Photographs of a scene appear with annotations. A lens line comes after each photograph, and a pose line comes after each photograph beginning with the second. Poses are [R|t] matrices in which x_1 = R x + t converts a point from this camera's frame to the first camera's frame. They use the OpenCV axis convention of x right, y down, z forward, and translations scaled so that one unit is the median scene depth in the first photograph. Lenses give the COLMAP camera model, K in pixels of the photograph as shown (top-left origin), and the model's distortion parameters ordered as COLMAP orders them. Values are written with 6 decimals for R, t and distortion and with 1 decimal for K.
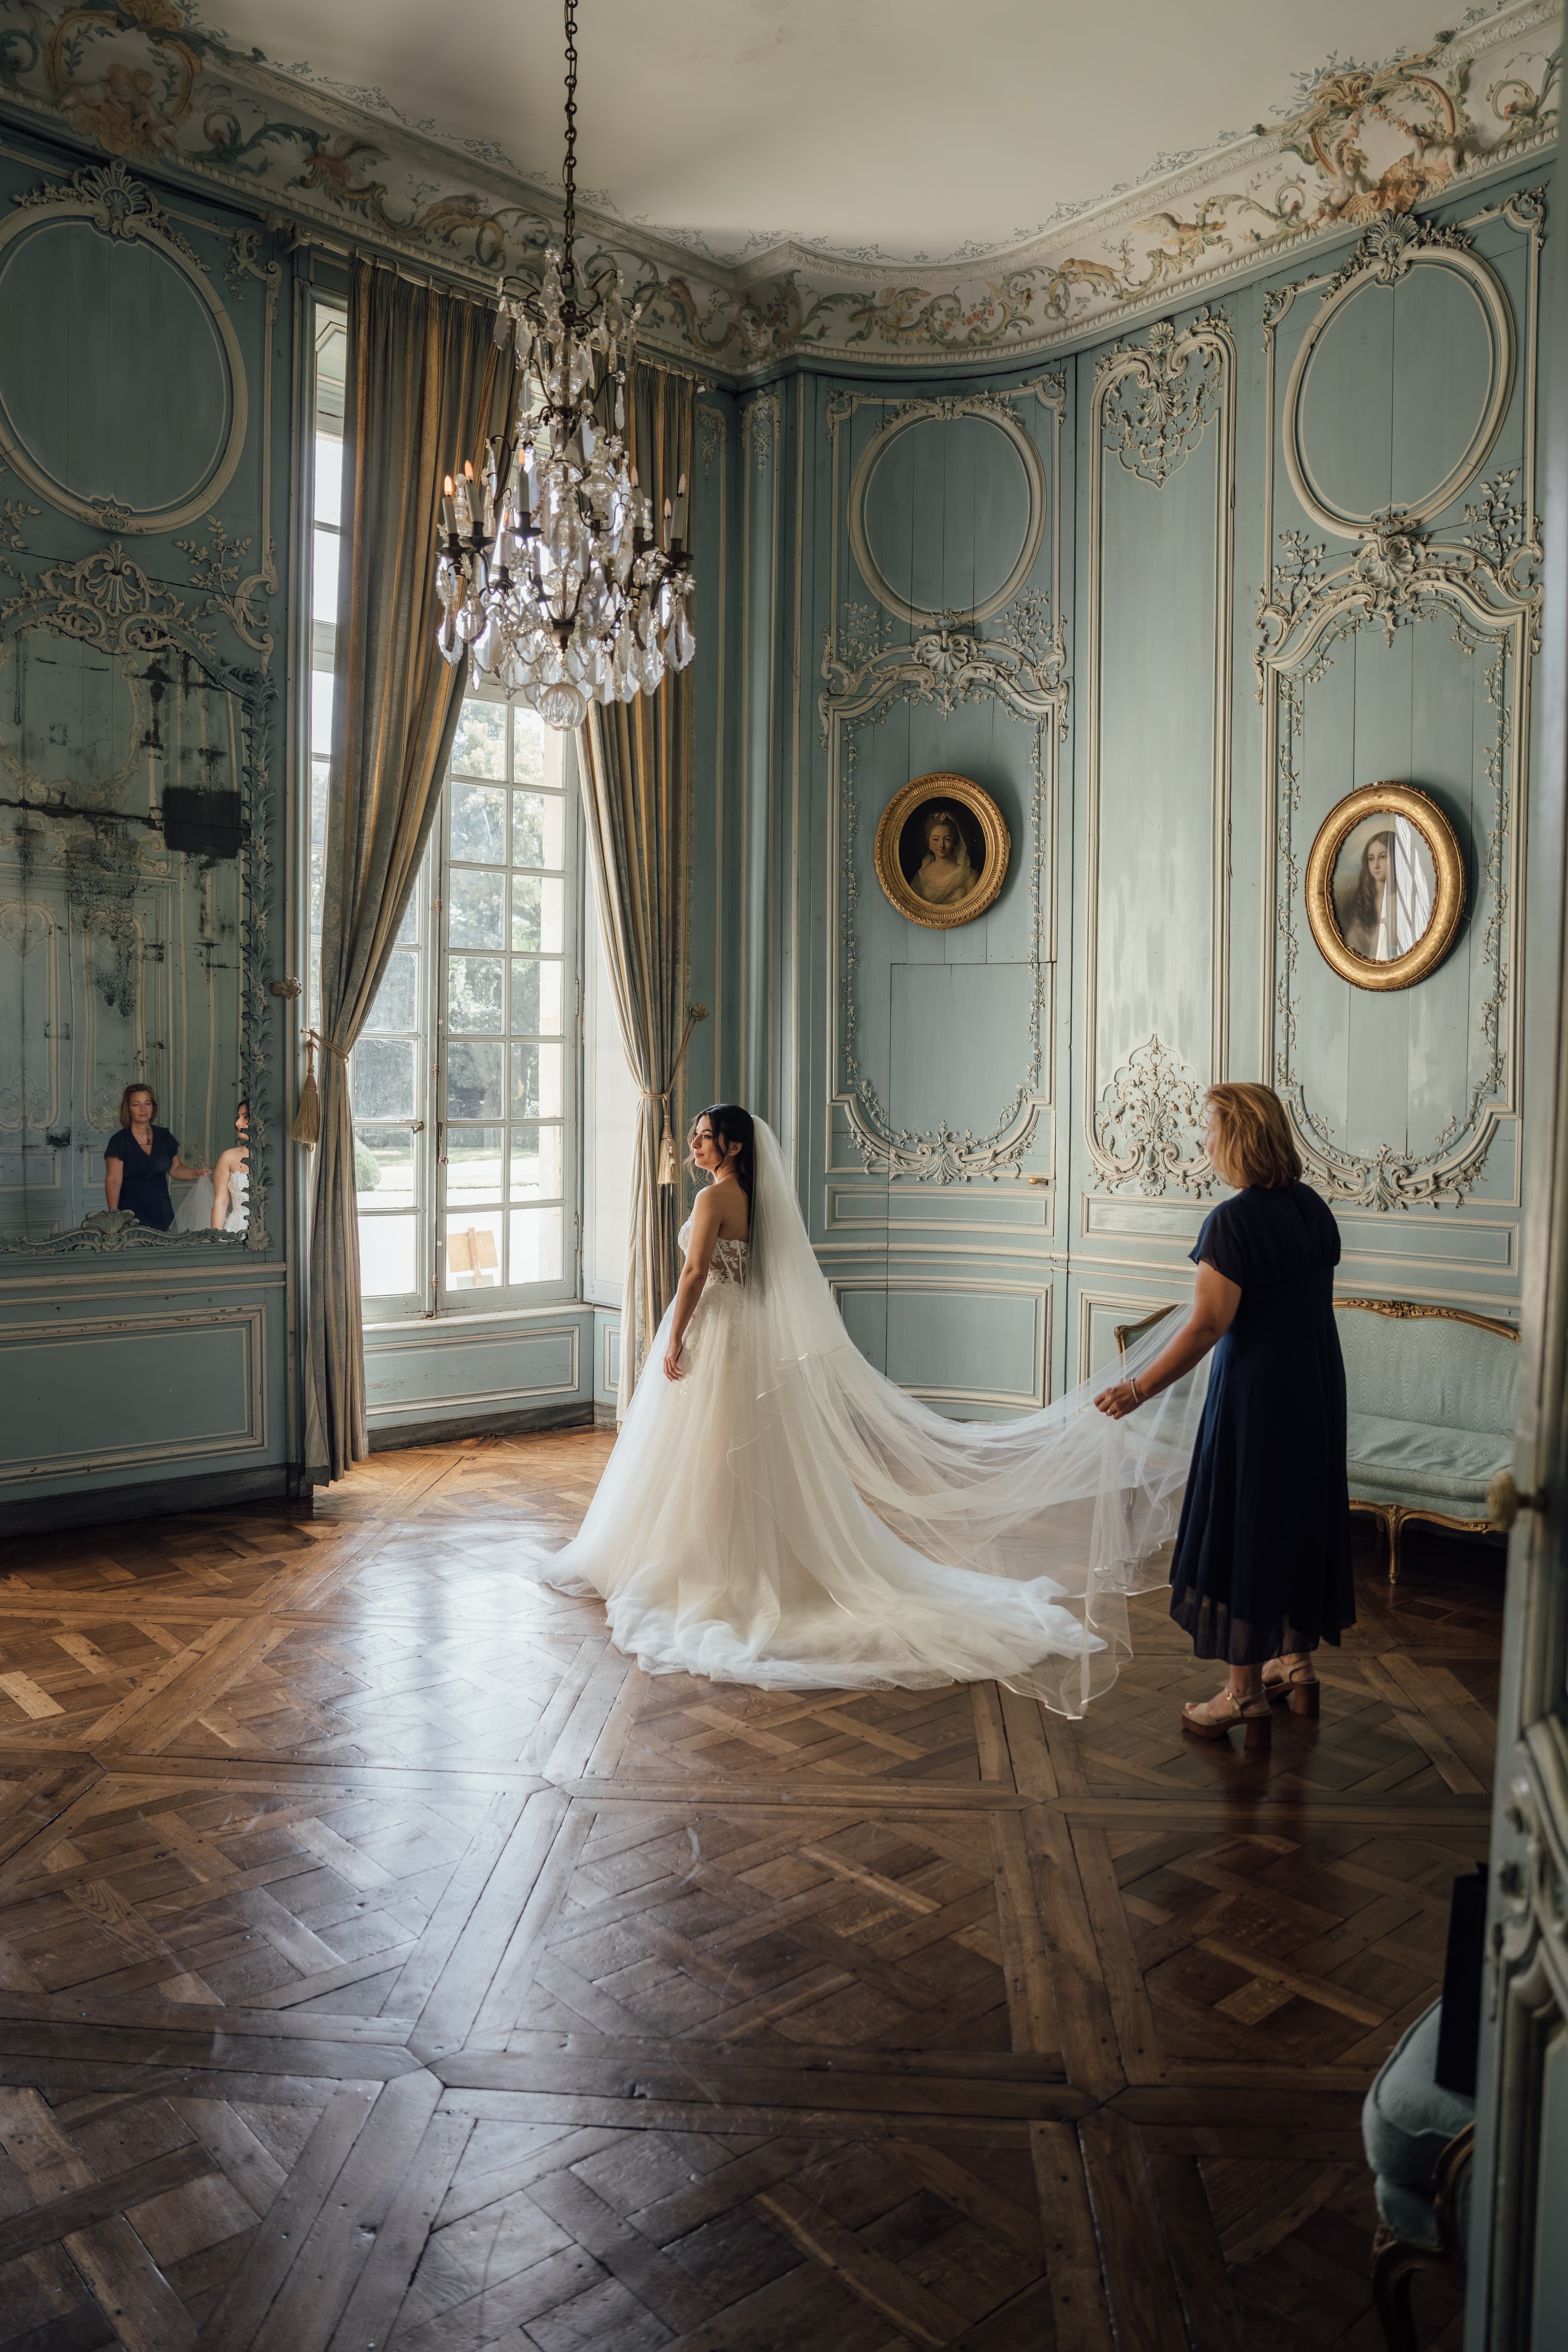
lens RADIAL K [[1674.1, 0, 783.9], [0, 1674.1, 1199.0], [0, 0, 1]] dist [-0.128300, 0.102912]
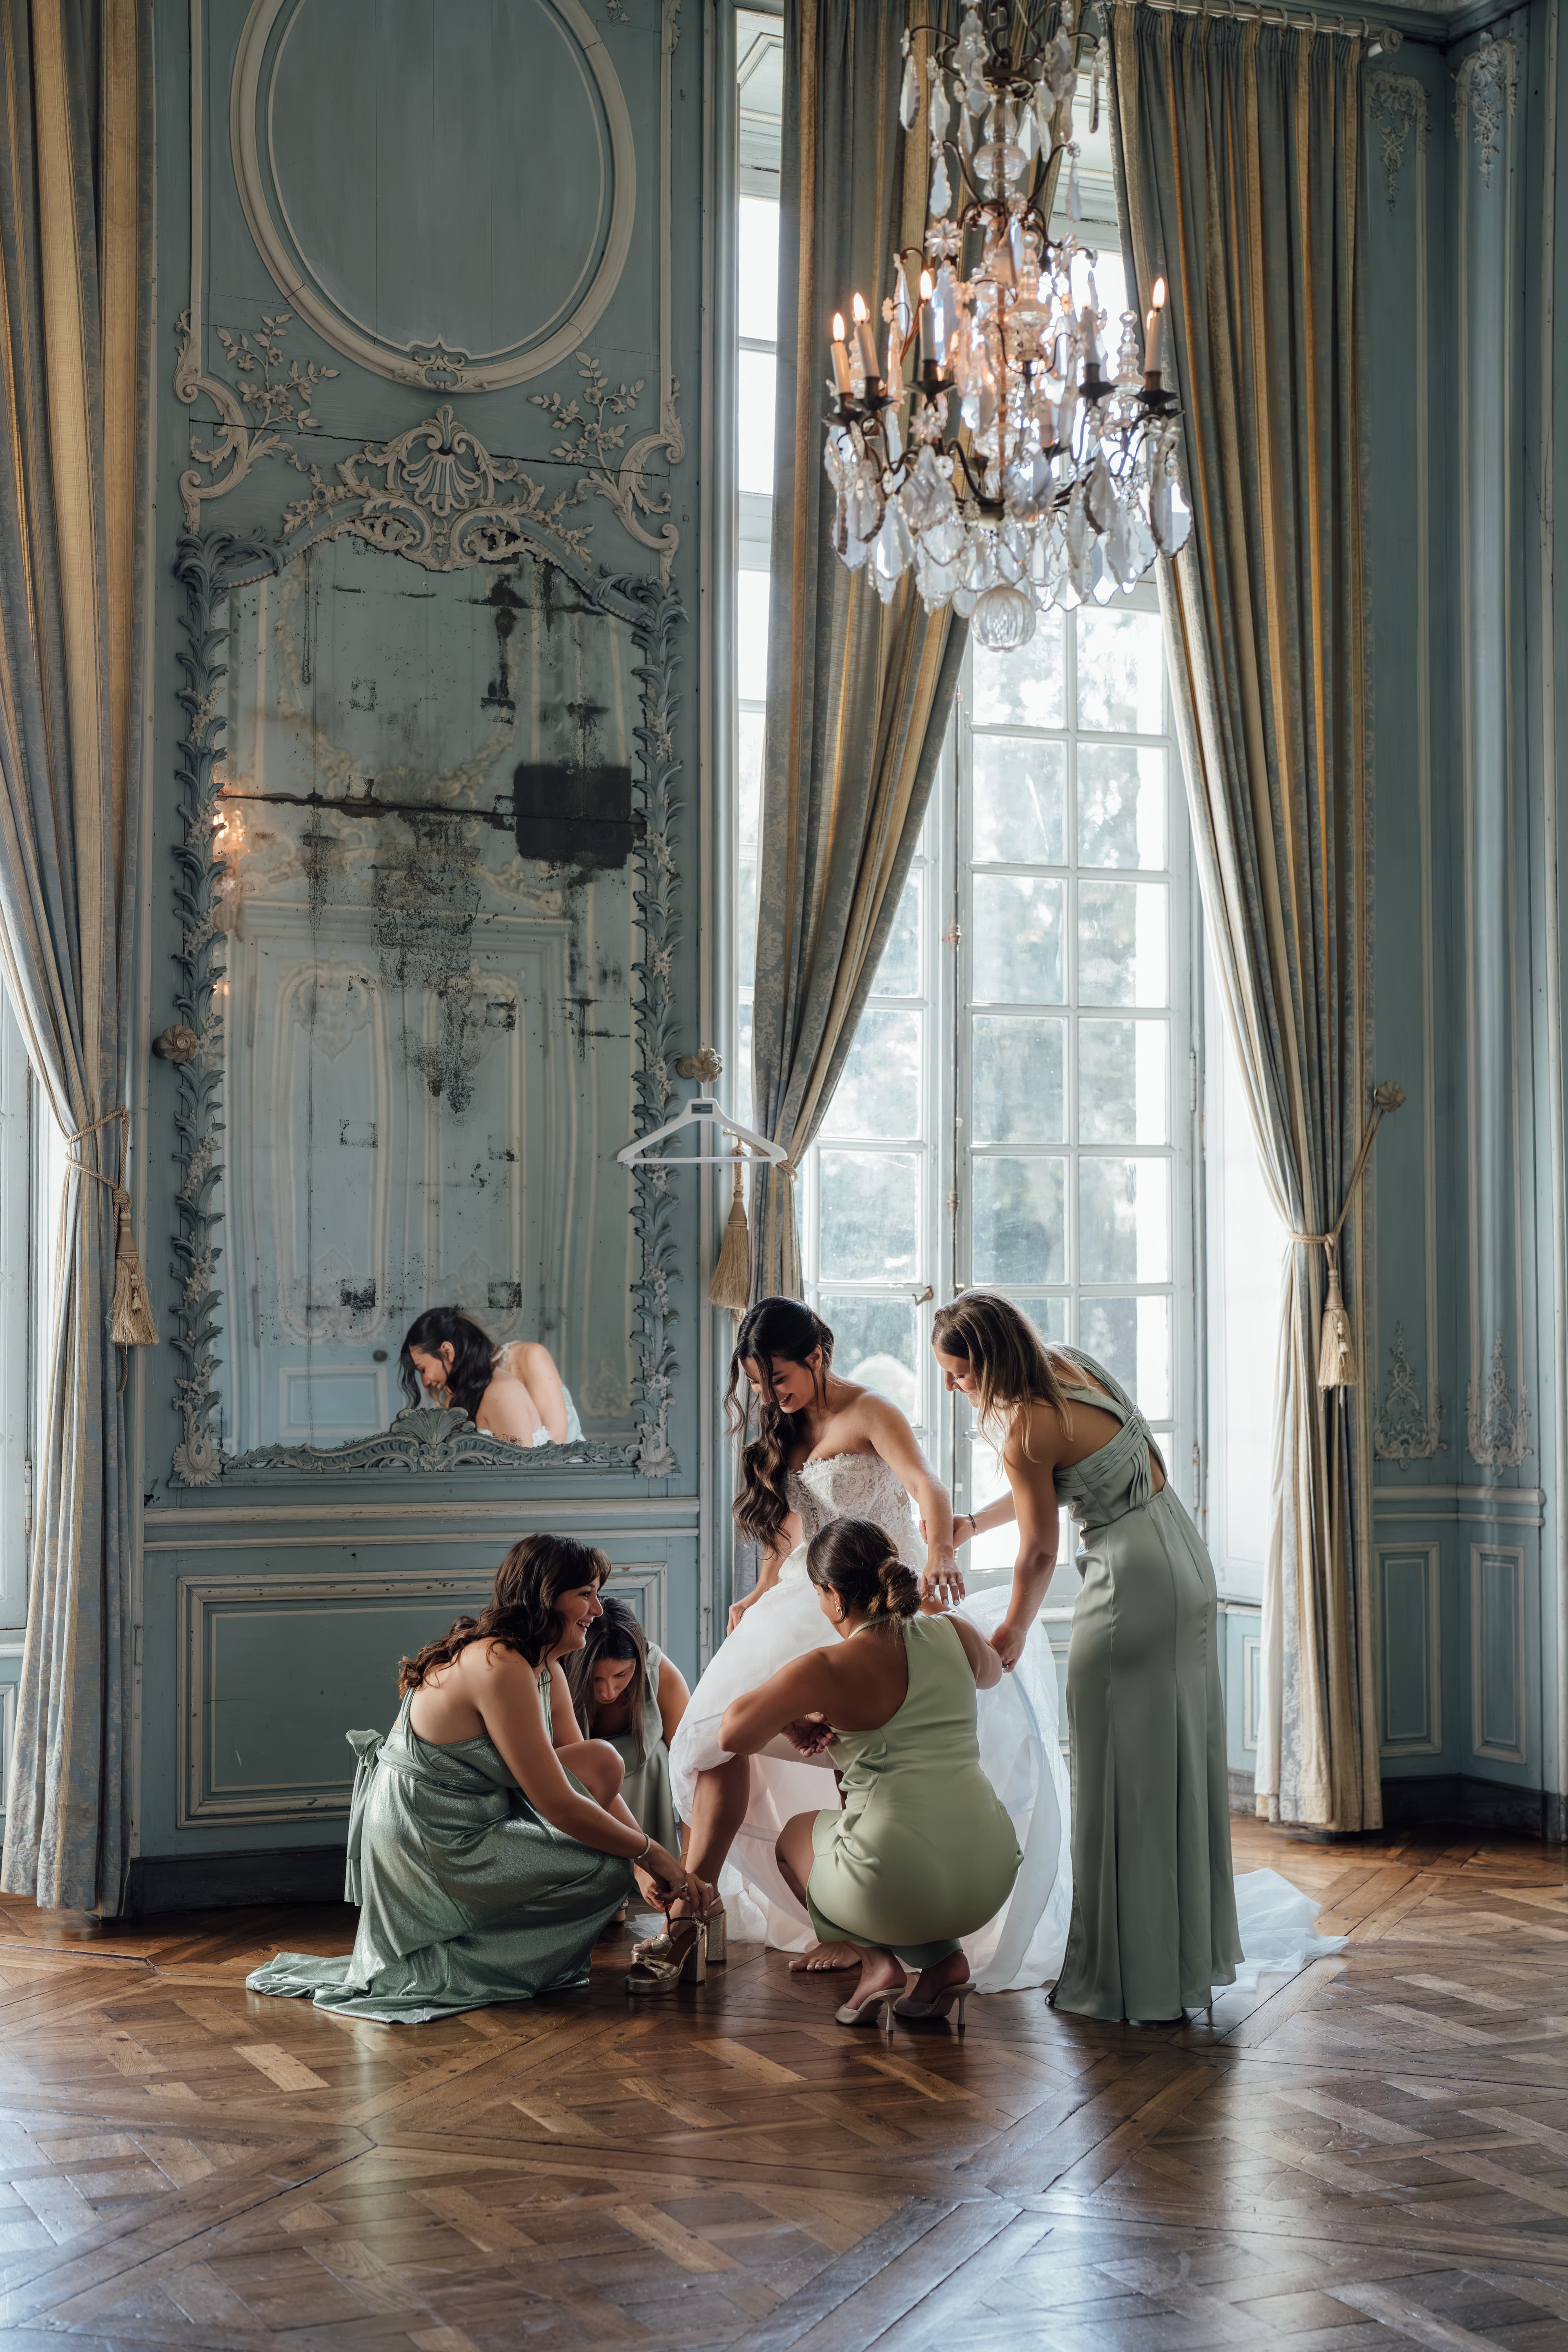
lens RADIAL K [[3328.3, 0, 780.2], [0, 3328.3, 1262.5], [0, 0, 1]] dist [-0.150546, 0.787729]
pose [[0.952864, -0.018054, -0.302860, 0.121138], [-0.008222, 0.996325, -0.085260, 0.059845], [0.303286, 0.083731, 0.949214, -0.214214]]
